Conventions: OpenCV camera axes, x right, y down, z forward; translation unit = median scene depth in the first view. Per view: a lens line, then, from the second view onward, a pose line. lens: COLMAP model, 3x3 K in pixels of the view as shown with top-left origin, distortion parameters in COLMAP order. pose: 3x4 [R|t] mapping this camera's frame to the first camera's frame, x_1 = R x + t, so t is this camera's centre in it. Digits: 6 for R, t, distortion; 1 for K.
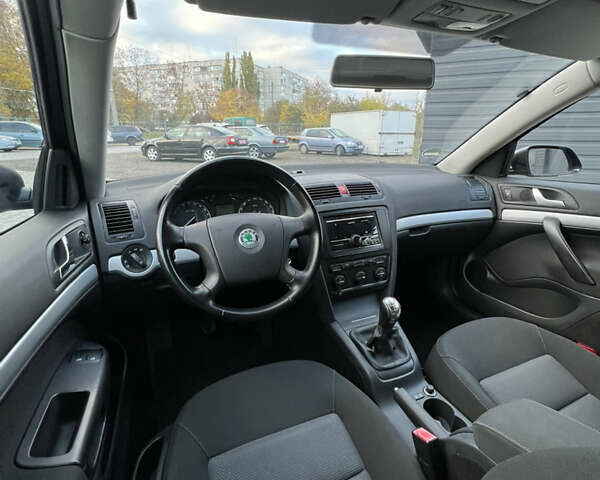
lens RADIAL K [[336.1, 0, 300.0], [0, 336.1, 240.0], [0, 0, 1]] dist [0.000660, -0.000877]
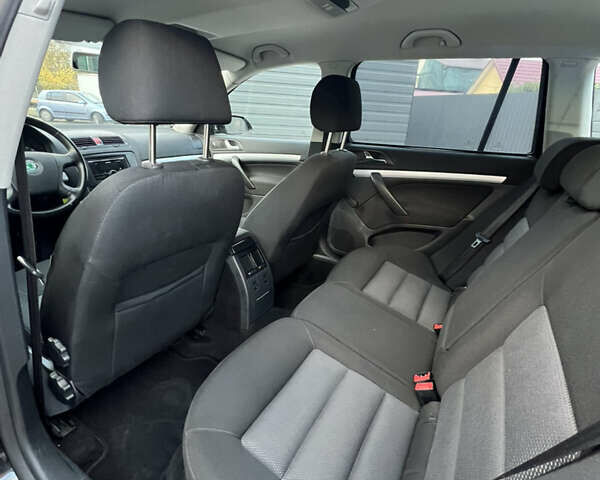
lens RADIAL K [[336.1, 0, 300.0], [0, 336.1, 240.0], [0, 0, 1]] dist [0.000660, -0.000877]
pose [[0.808151, -0.171147, 0.563560, -0.054479], [0.126560, 0.984960, 0.117632, 0.208284], [-0.575217, -0.023740, 0.817657, -0.680451]]
